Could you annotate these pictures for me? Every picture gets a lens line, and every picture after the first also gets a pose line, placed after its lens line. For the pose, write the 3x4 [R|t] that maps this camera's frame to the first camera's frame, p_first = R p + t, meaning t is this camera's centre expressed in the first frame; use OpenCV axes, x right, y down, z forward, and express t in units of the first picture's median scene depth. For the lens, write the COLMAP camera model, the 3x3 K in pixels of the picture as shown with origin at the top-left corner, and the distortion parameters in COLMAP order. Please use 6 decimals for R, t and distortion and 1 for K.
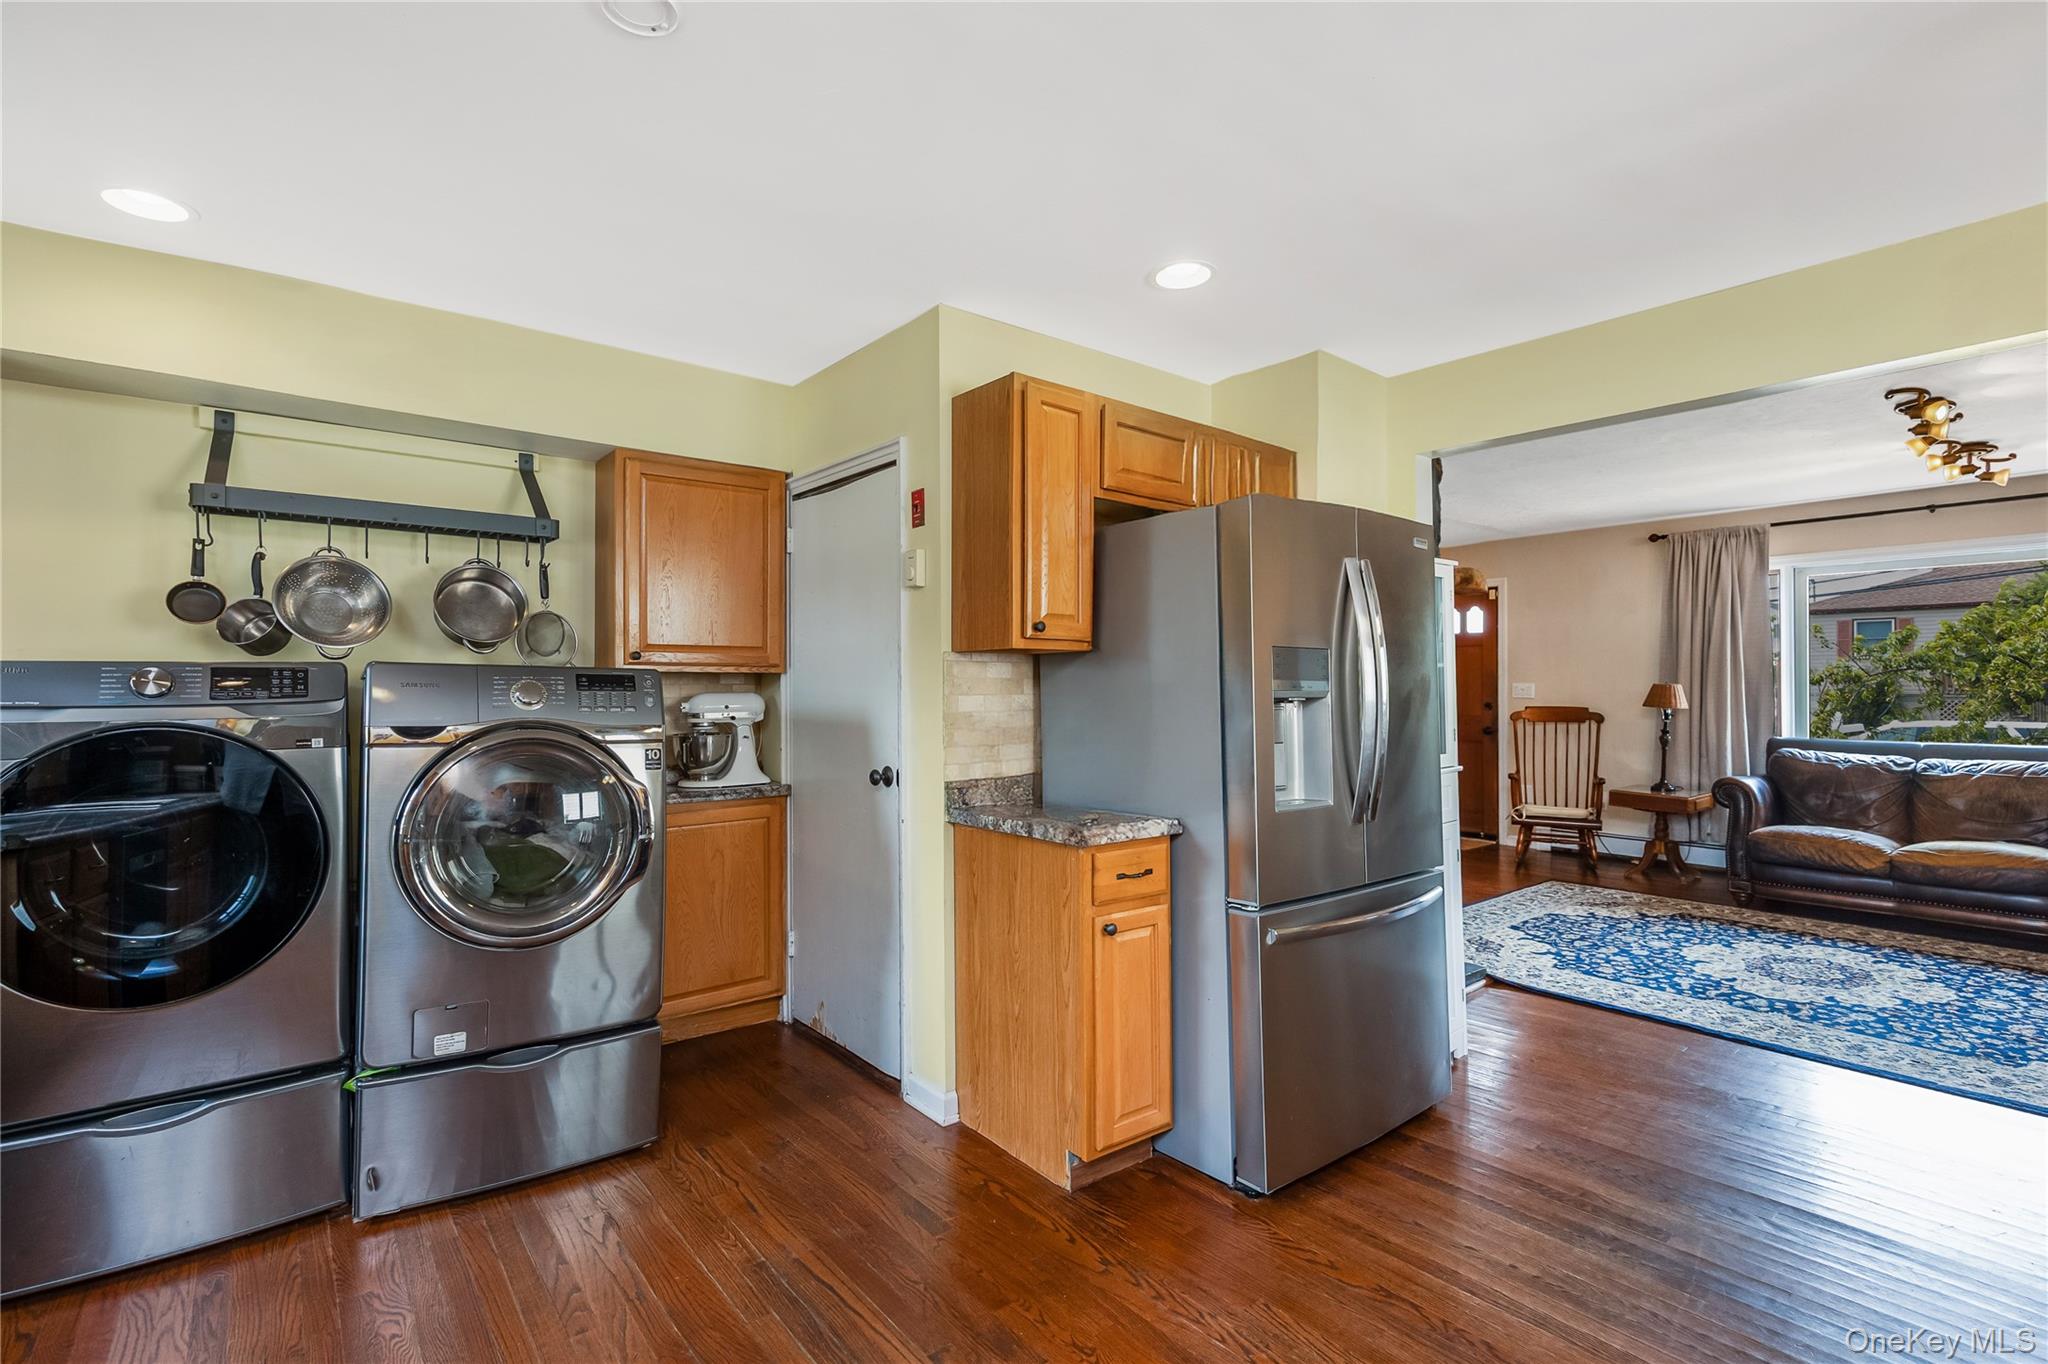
lens RADIAL K [[925.2, 0, 970.7], [0, 925.2, 688.2], [0, 0, 1]] dist [0.000468, 0.000034]
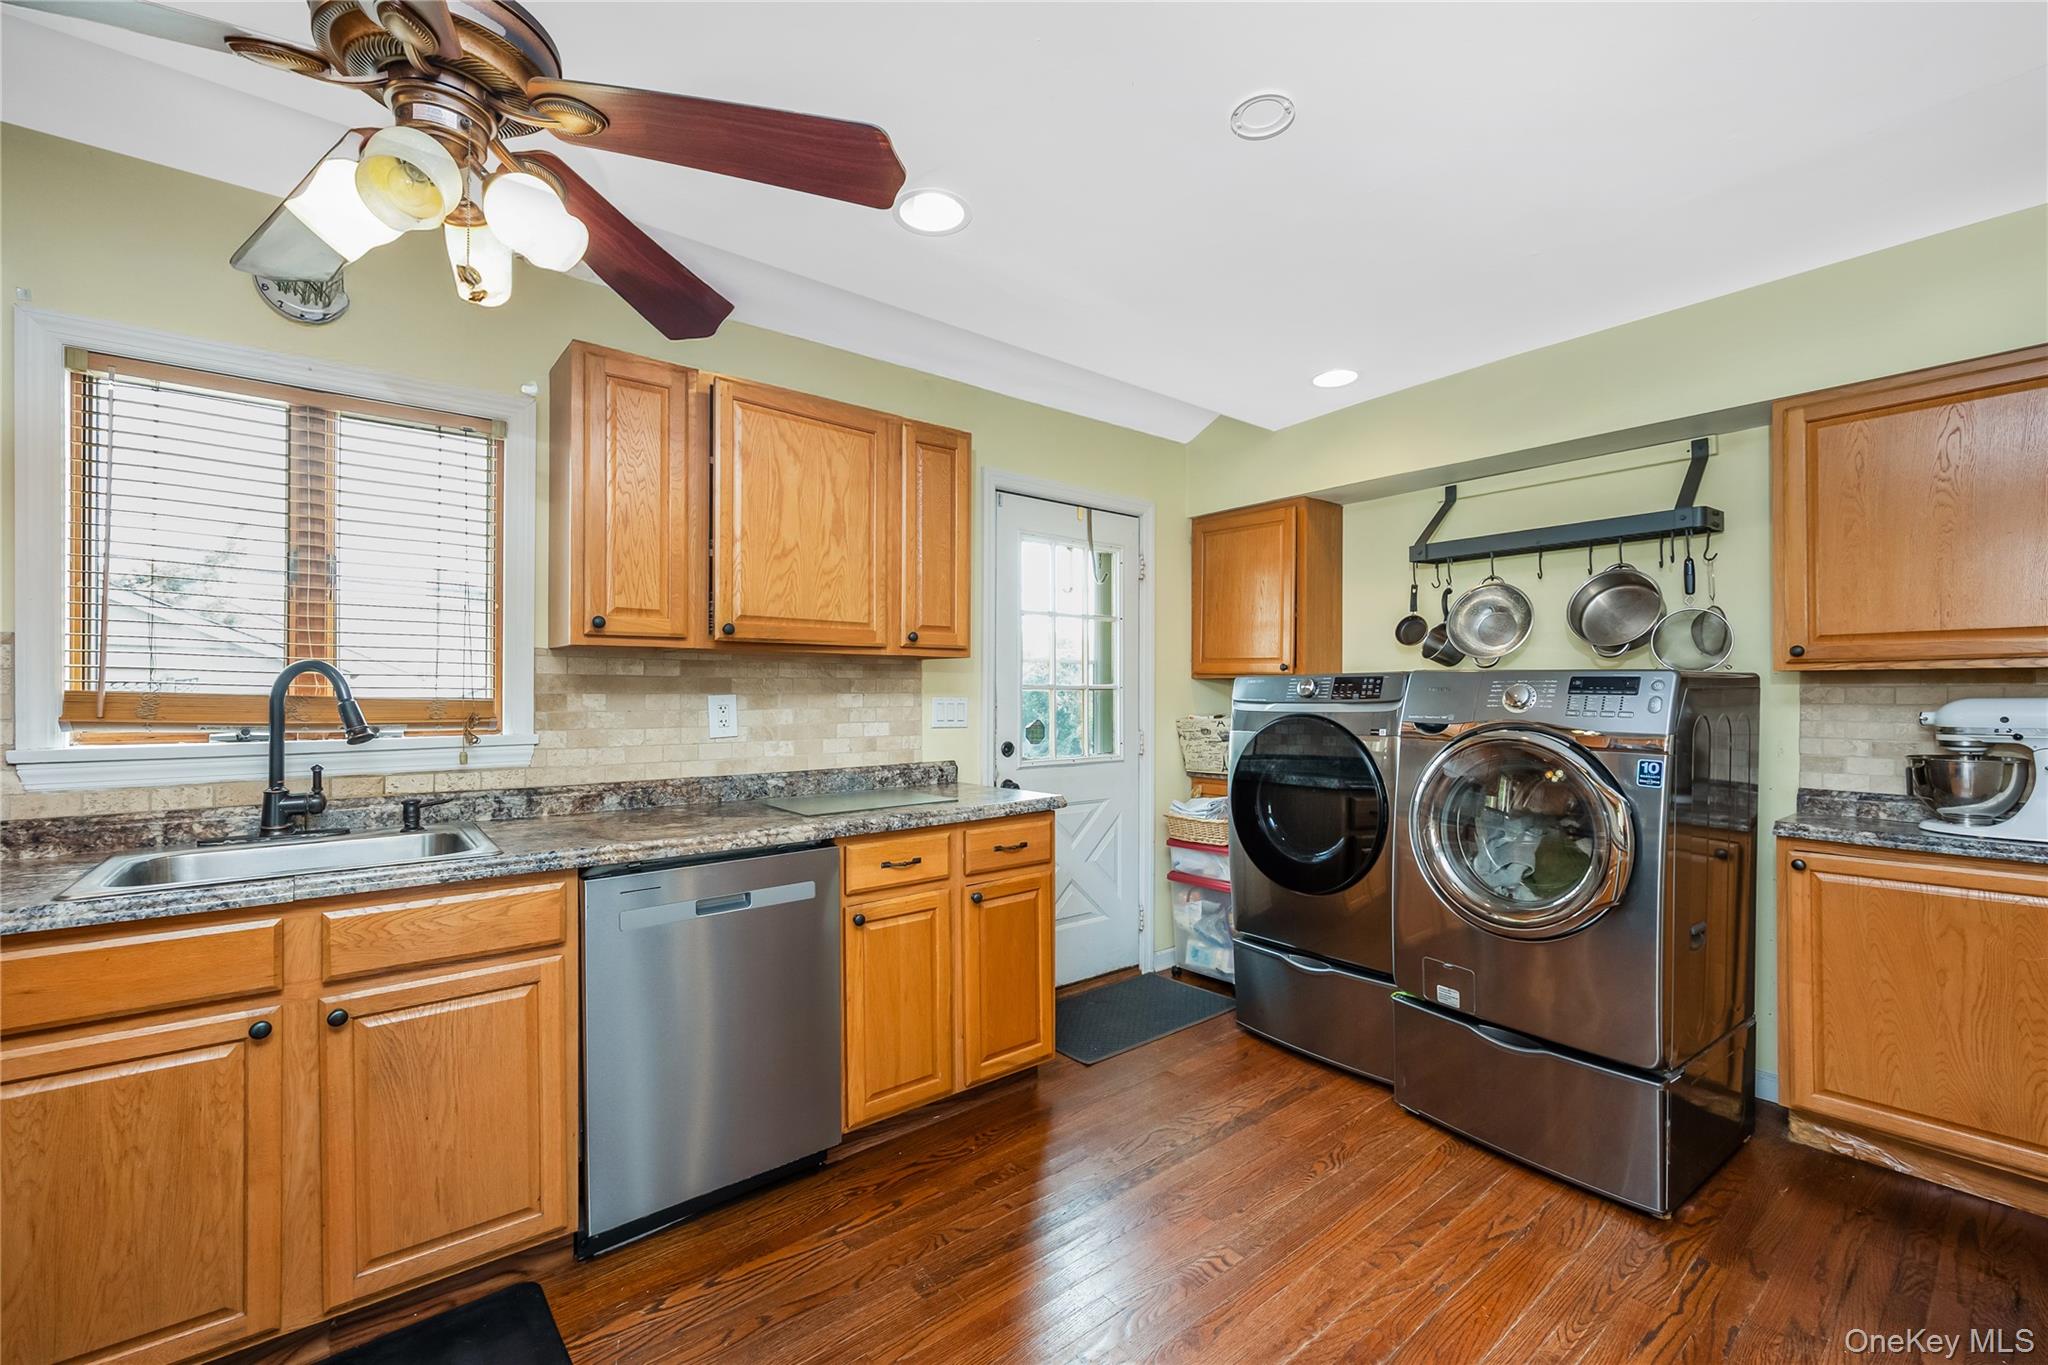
lens RADIAL K [[851.8, 0, 1018.6], [0, 851.8, 687.1], [0, 0, 1]] dist [-0.002161, 0.000126]
pose [[0.025662, -0.002835, -0.999667, 0.399492], [0.001434, 0.999995, -0.002799, -0.003290], [0.999670, -0.001362, 0.025666, 0.329027]]
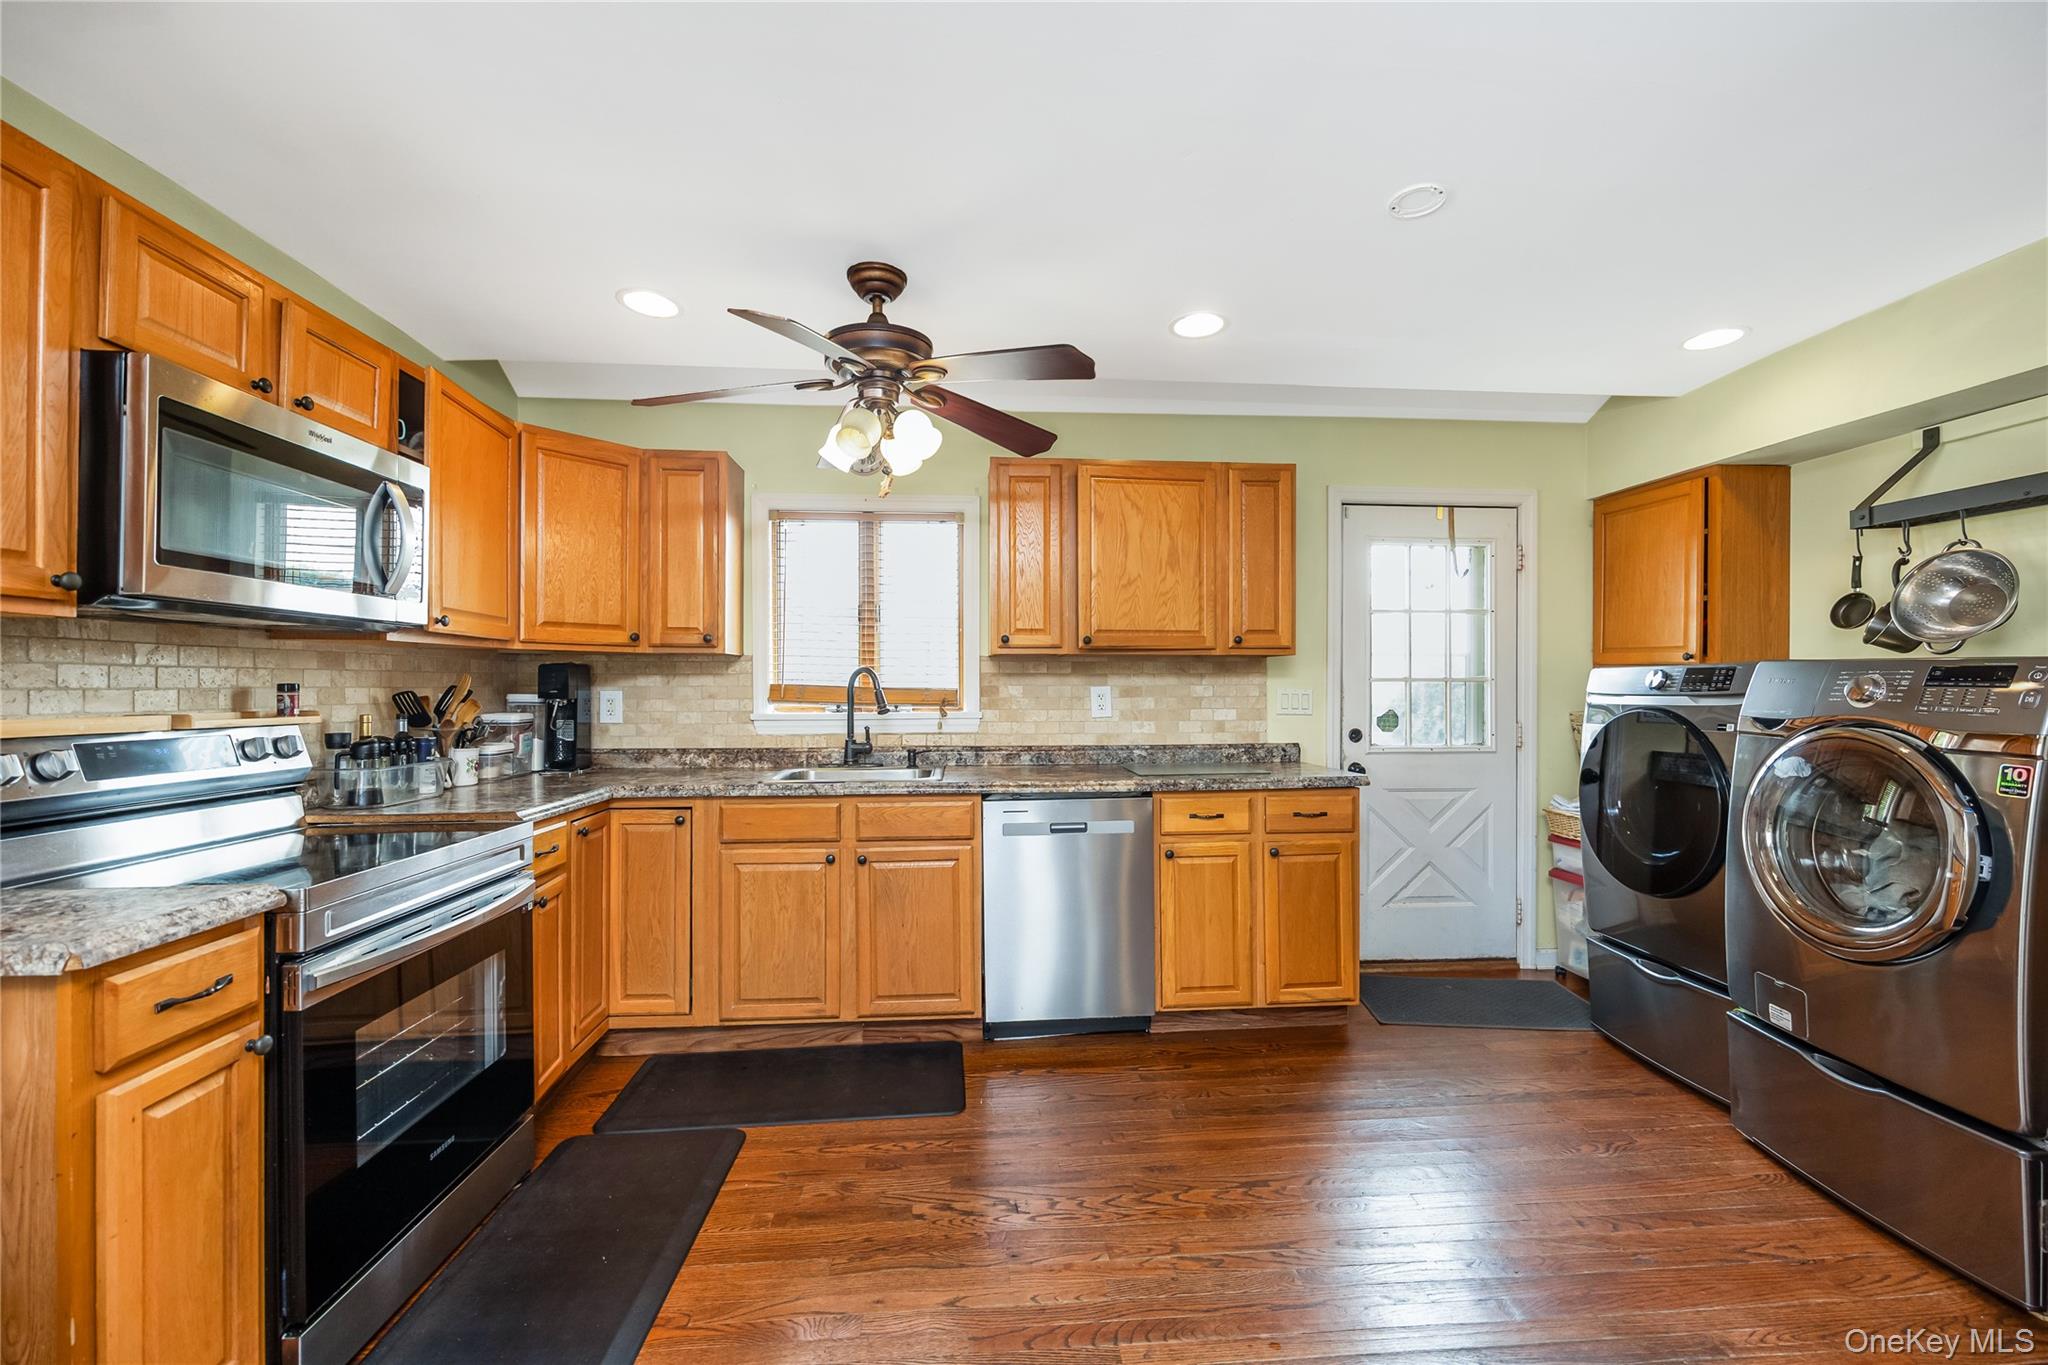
lens RADIAL K [[830.5, 0, 1024.0], [0, 830.5, 682.5], [0, 0, 1]] dist [0.000794, 0.000360]
pose [[-0.542967, 0.002487, -0.839751, 0.573275], [0.003935, 0.999992, 0.000417, -0.004667], [0.839745, -0.003078, -0.542972, 0.614013]]
